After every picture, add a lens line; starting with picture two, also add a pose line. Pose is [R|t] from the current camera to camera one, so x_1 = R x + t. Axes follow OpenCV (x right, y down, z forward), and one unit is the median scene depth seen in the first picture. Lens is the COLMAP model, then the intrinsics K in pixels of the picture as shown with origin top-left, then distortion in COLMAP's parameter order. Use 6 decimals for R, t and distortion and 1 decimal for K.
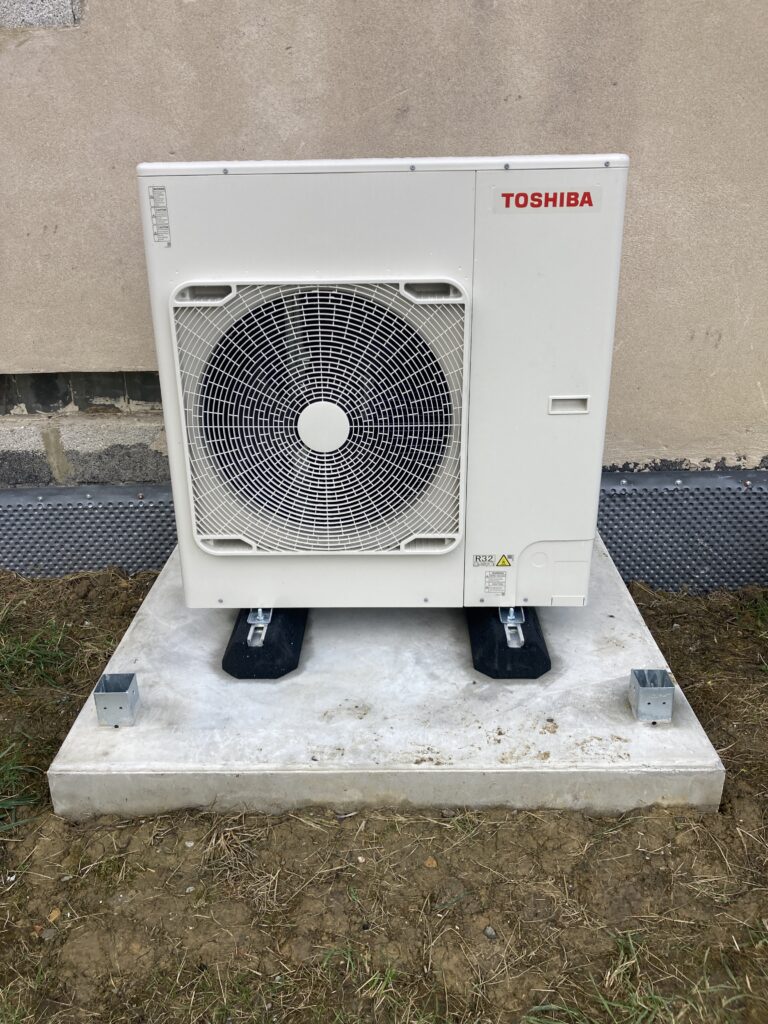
lens RADIAL K [[835.3, 0, 381.8], [0, 835.3, 510.4], [0, 0, 1]] dist [0.013675, 0.000471]
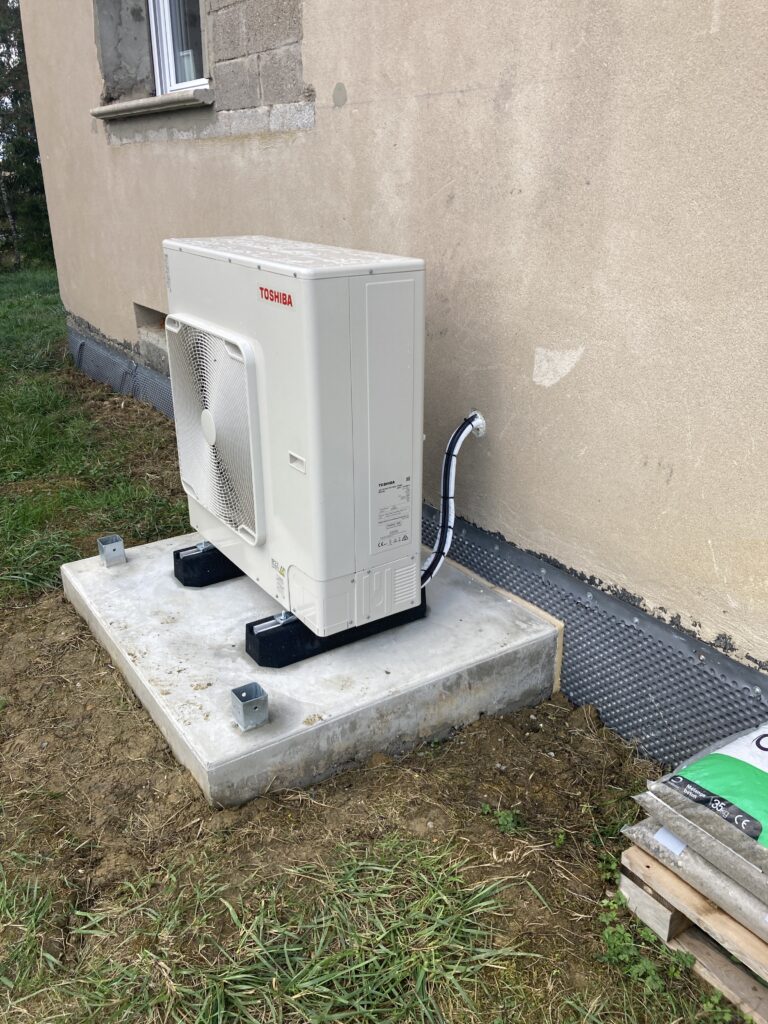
lens RADIAL K [[835.3, 0, 381.4], [0, 835.3, 513.5], [0, 0, 1]] dist [0.013675, 0.000471]
pose [[0.573393, 0.333427, -0.748363, 0.974028], [-0.320523, 0.931928, 0.169630, -0.239225], [0.753980, 0.142603, 0.641232, 0.257133]]
